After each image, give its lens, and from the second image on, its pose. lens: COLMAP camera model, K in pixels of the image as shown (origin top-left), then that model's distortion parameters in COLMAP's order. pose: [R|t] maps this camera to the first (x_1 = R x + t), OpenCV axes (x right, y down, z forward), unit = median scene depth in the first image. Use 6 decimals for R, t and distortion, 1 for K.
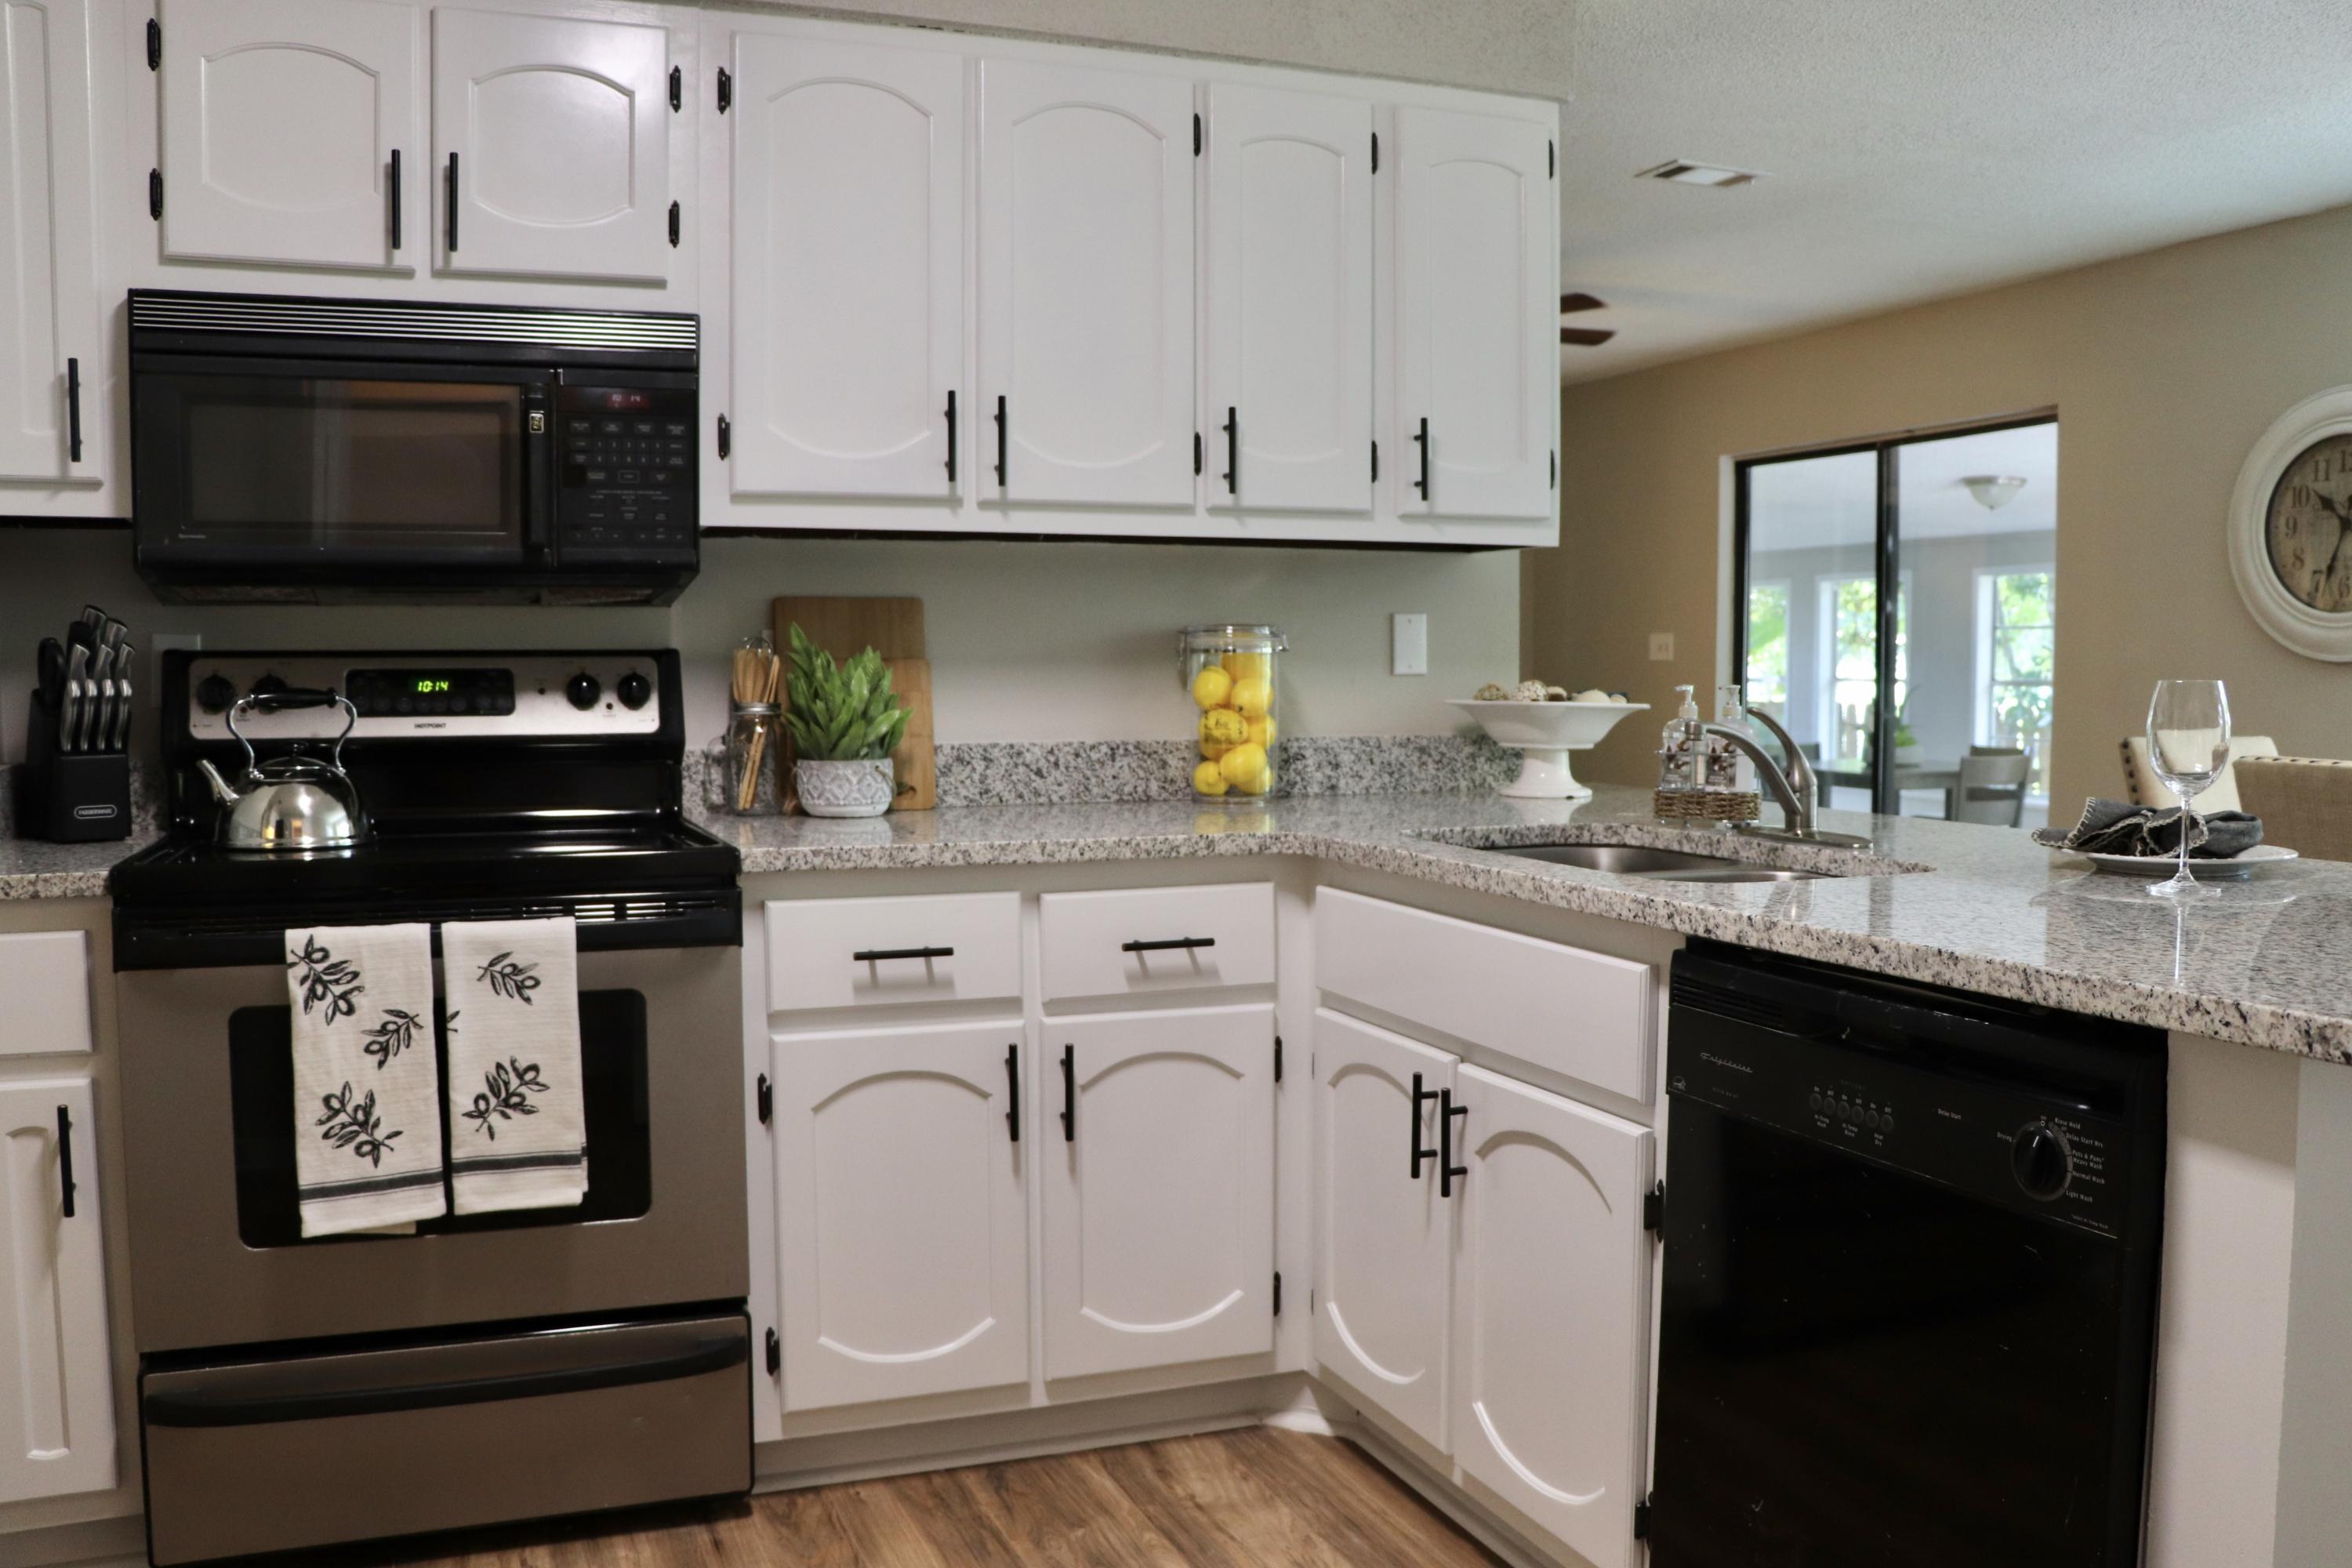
lens RADIAL K [[1967.6, 0, 1176.0], [0, 1967.6, 784.0], [0, 0, 1]] dist [-0.185525, 0.164624]
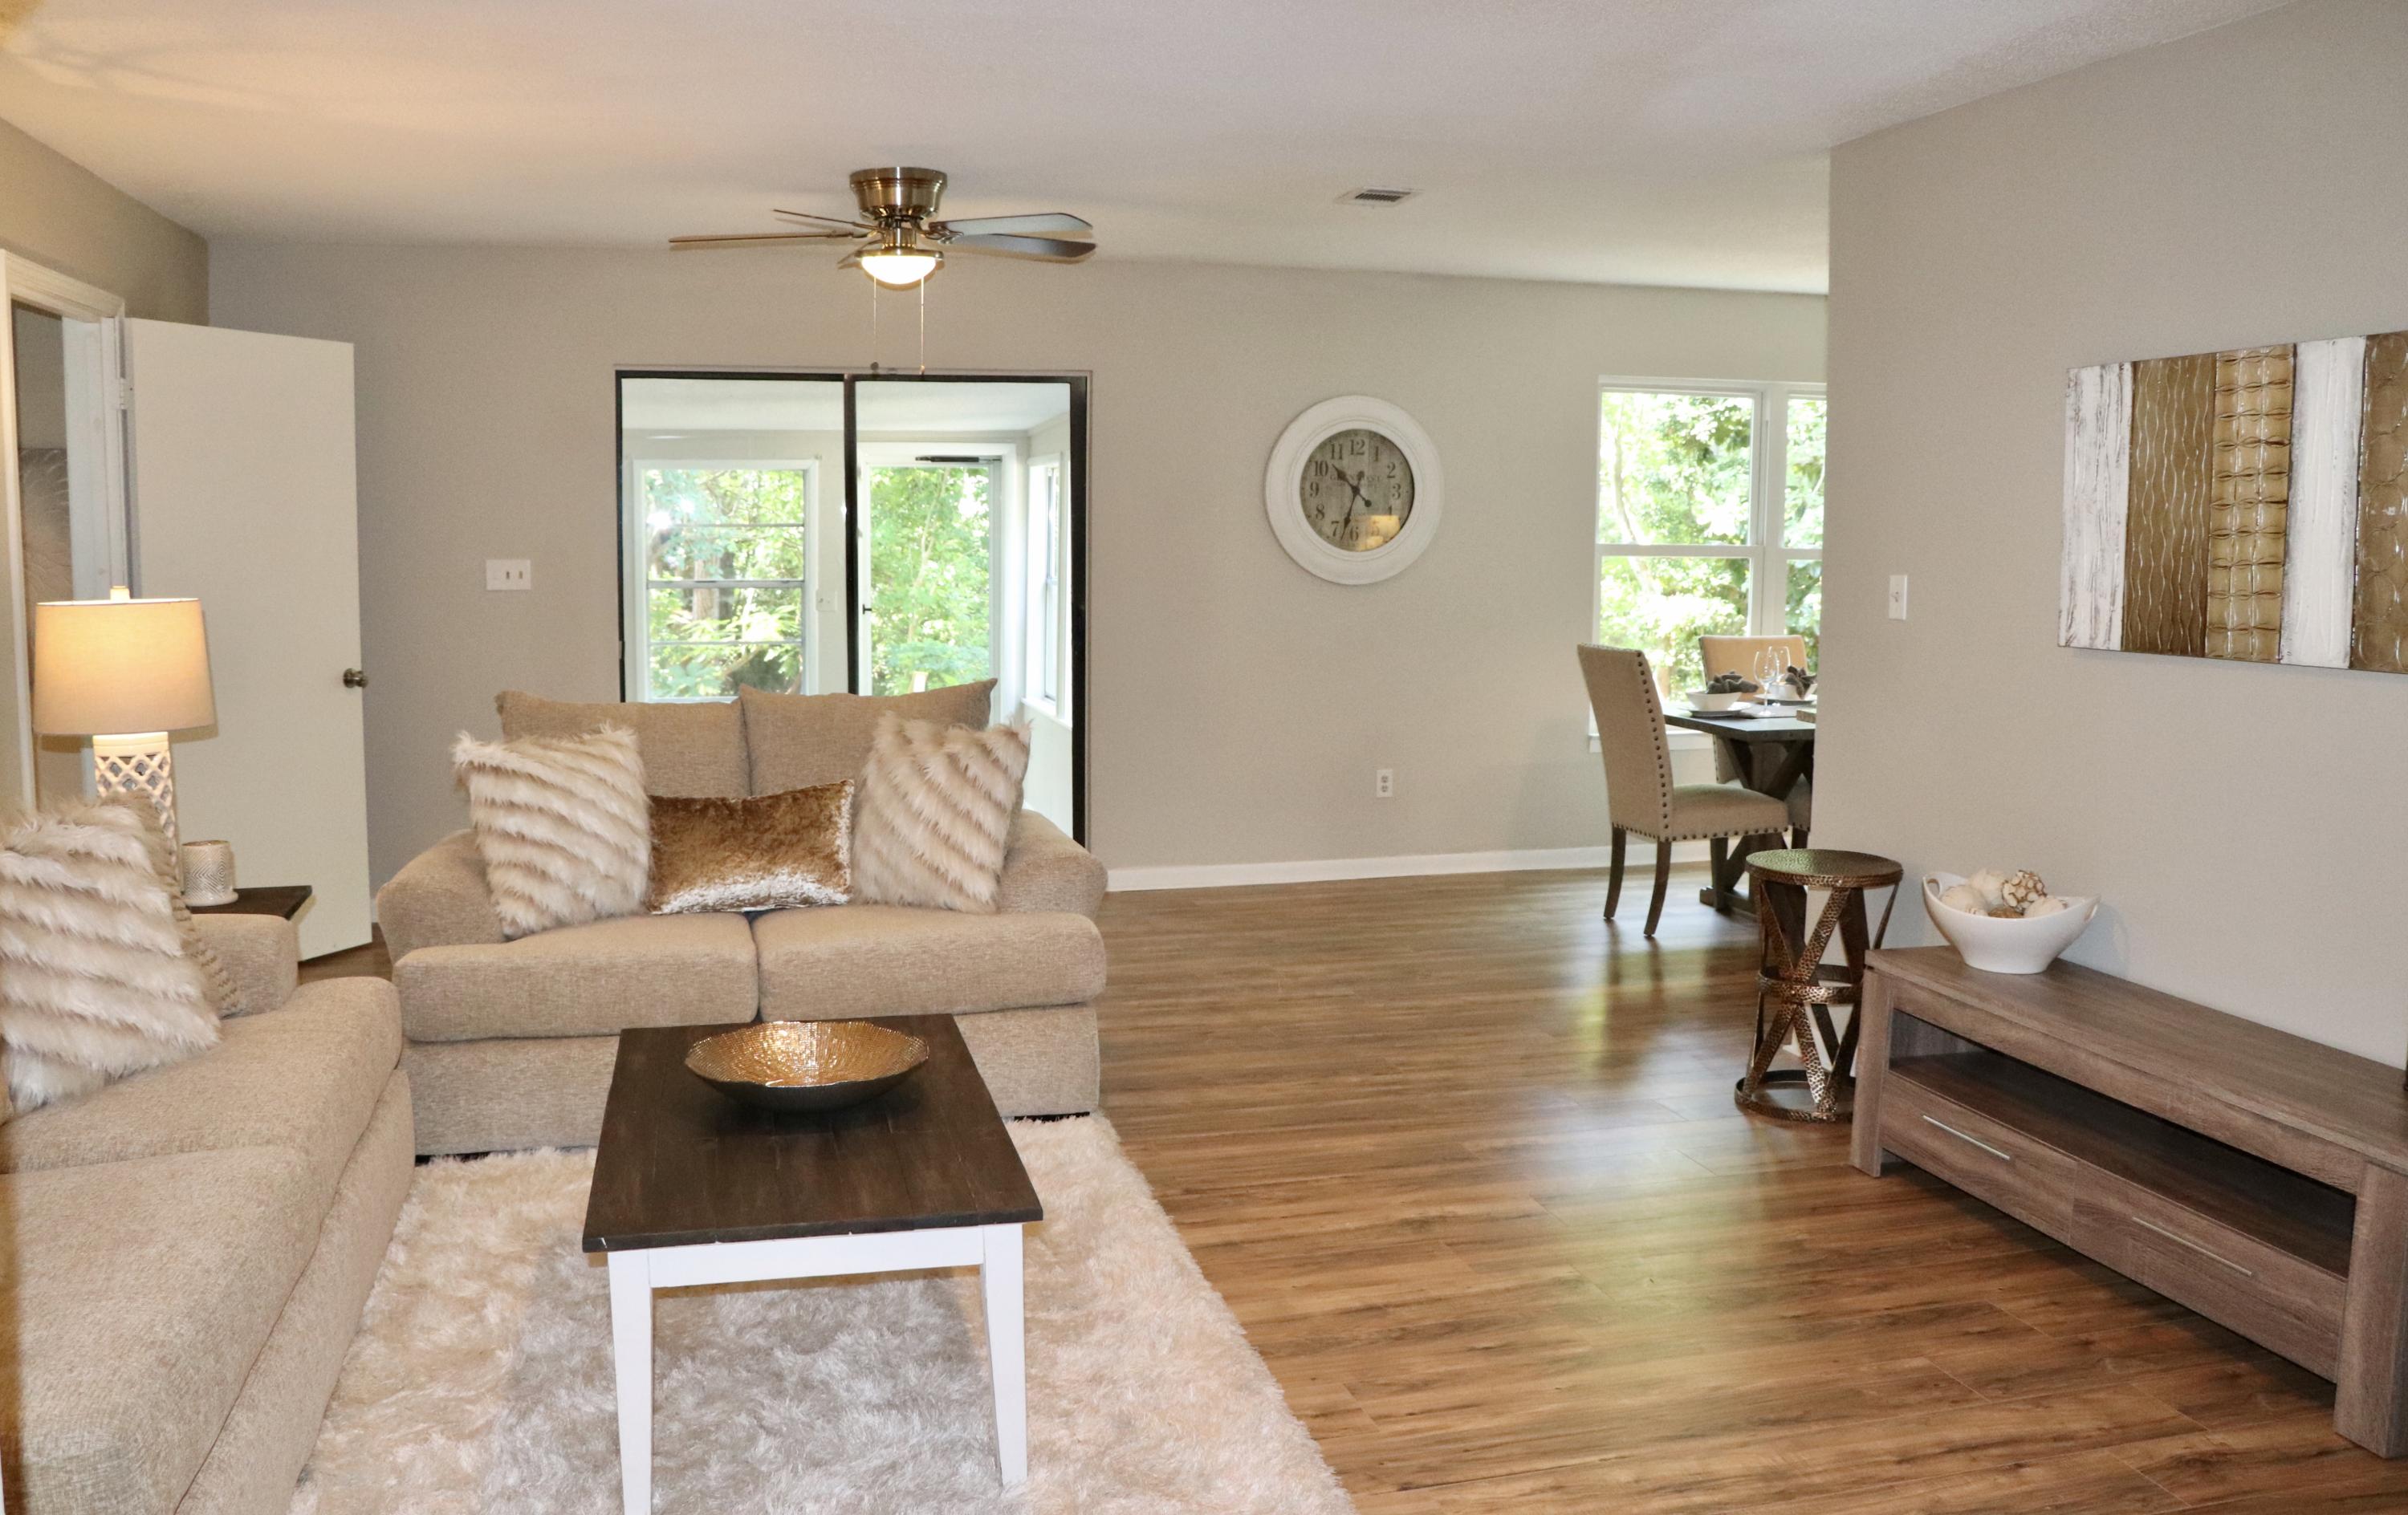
lens RADIAL K [[2031.9, 0, 1201.3], [0, 2031.9, 699.3], [0, 0, 1]] dist [-0.170075, 0.136150]
pose [[0.114550, -0.090597, 0.989278, -1.686174], [0.054469, 0.994908, 0.084805, -0.206253], [-0.991923, 0.044171, 0.118901, 1.645913]]
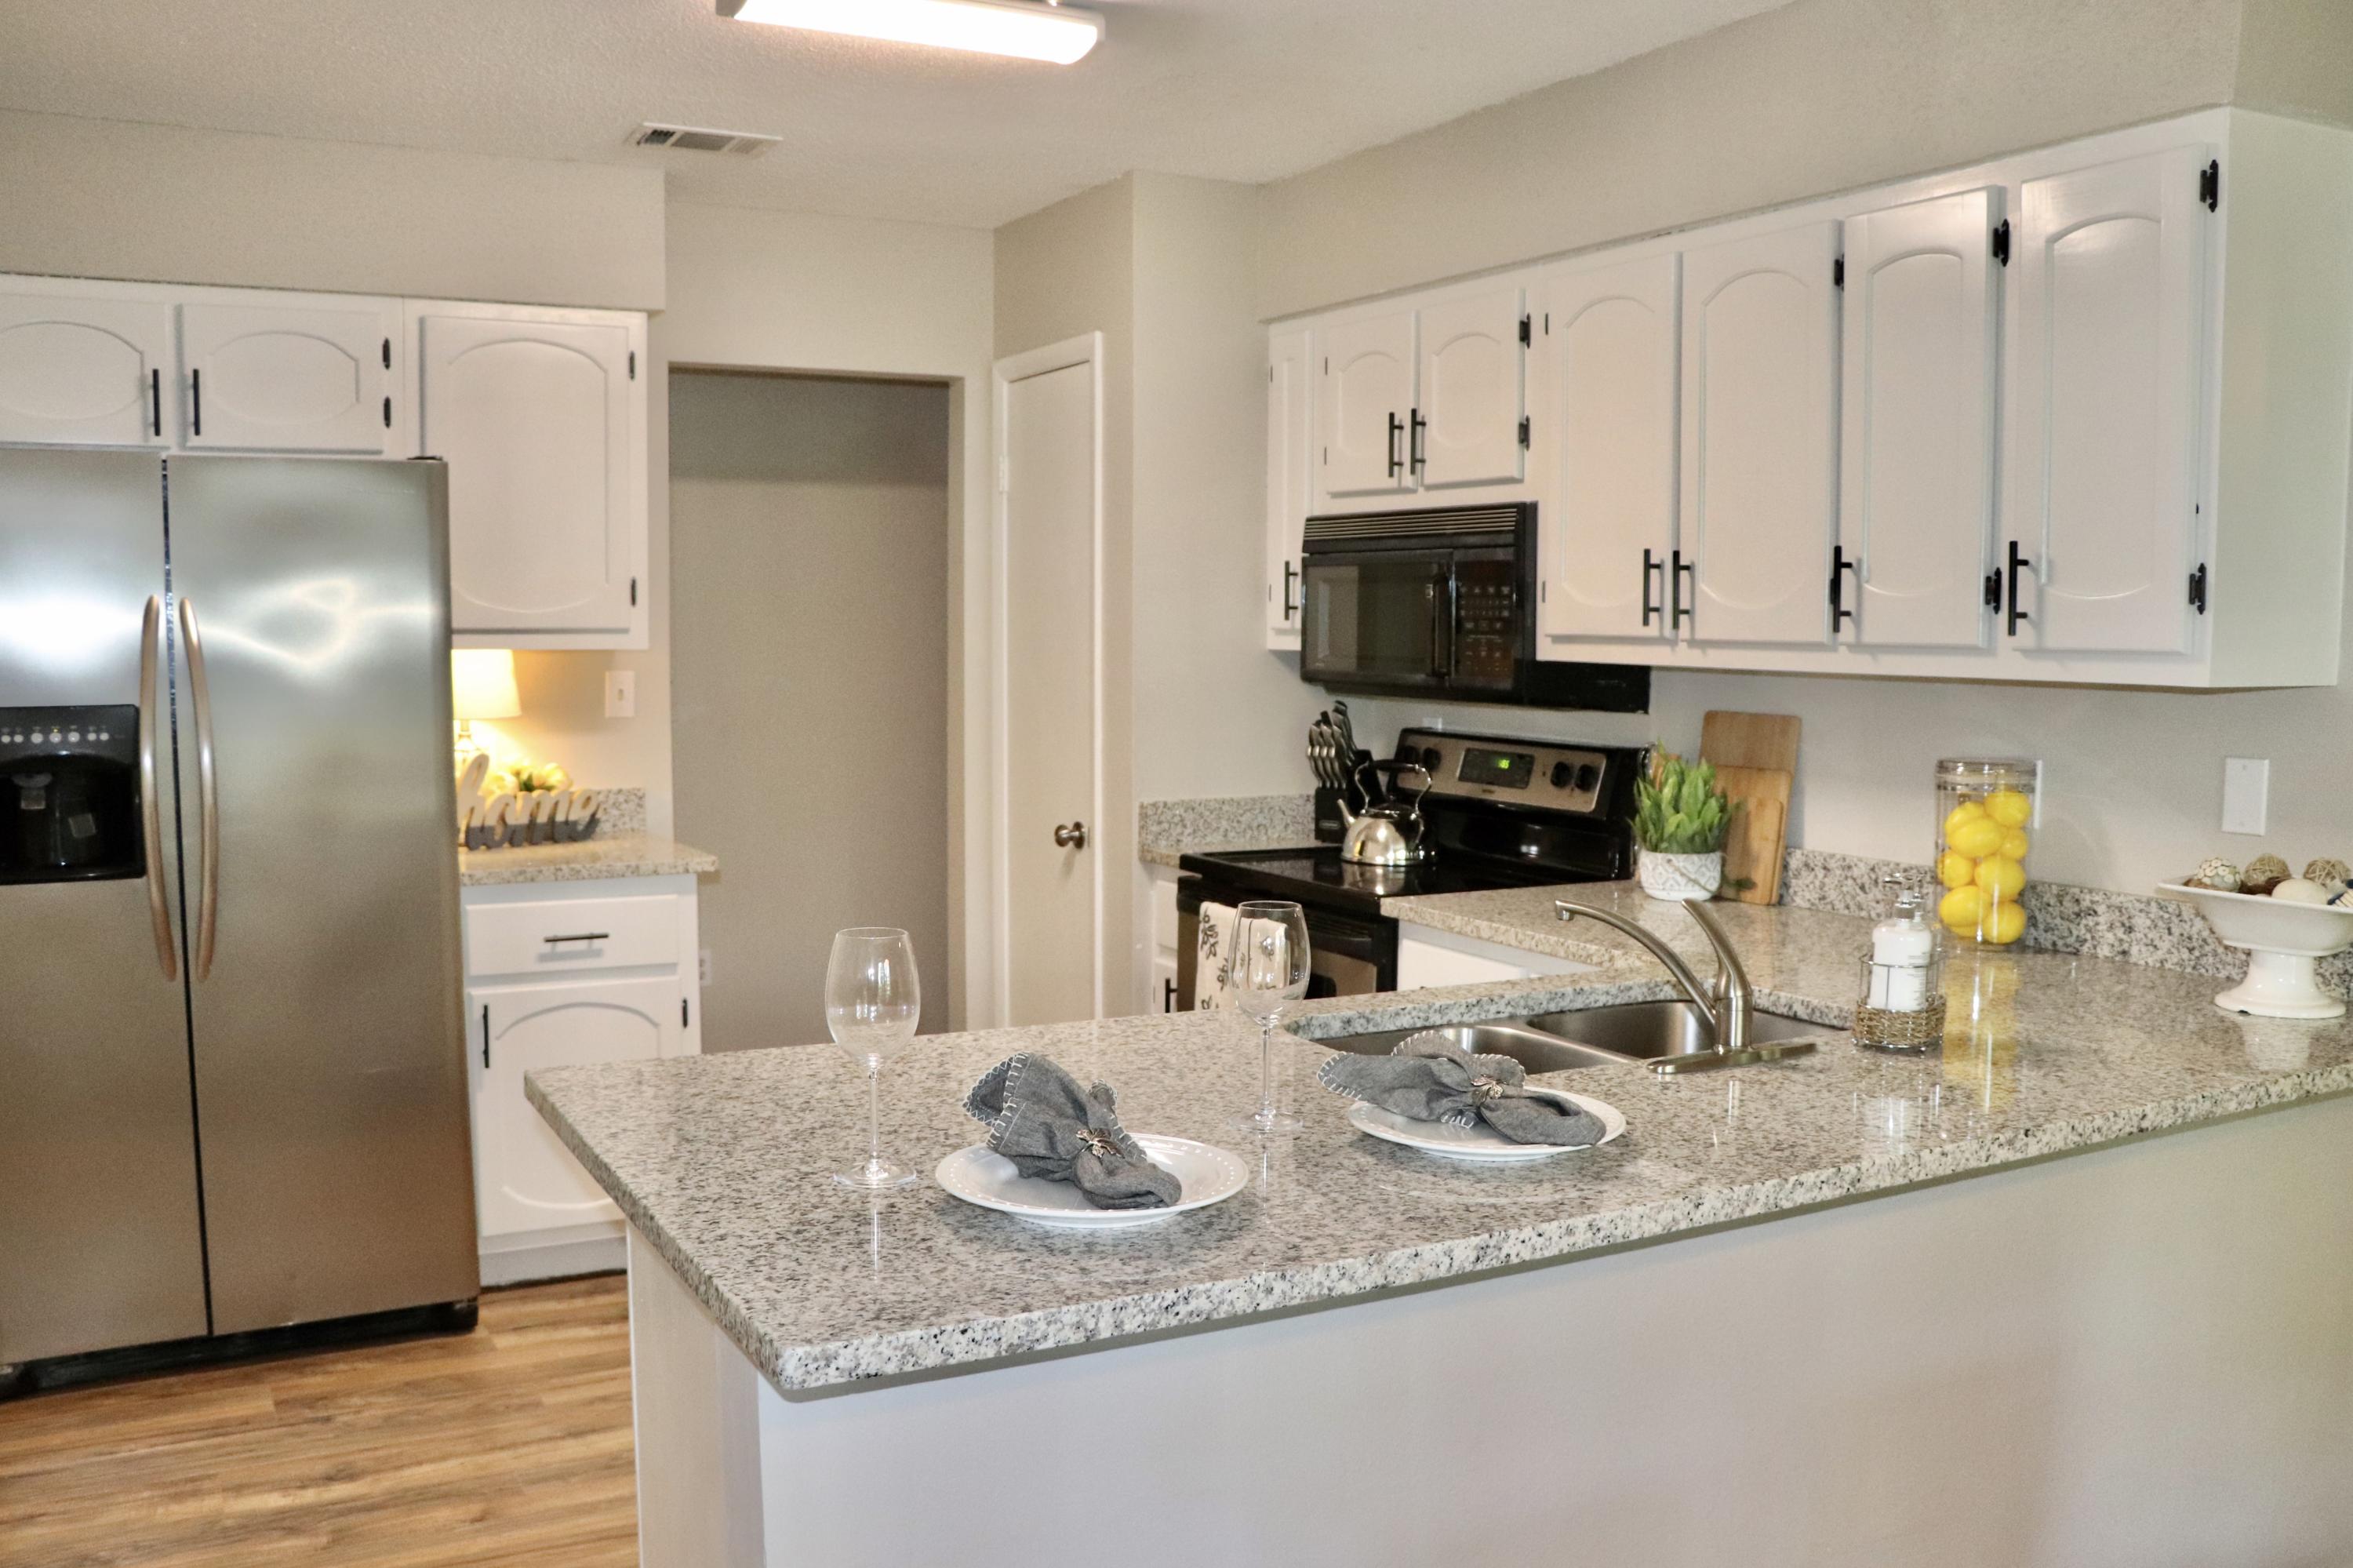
lens RADIAL K [[1968.5, 0, 1176.5], [0, 1968.5, 784.0], [0, 0, 1]] dist [-0.185525, 0.164624]
pose [[0.138038, 0.082291, -0.987002, 1.036750], [-0.070901, 0.994807, 0.073025, -0.128000], [0.987886, 0.059899, 0.143156, 0.567386]]
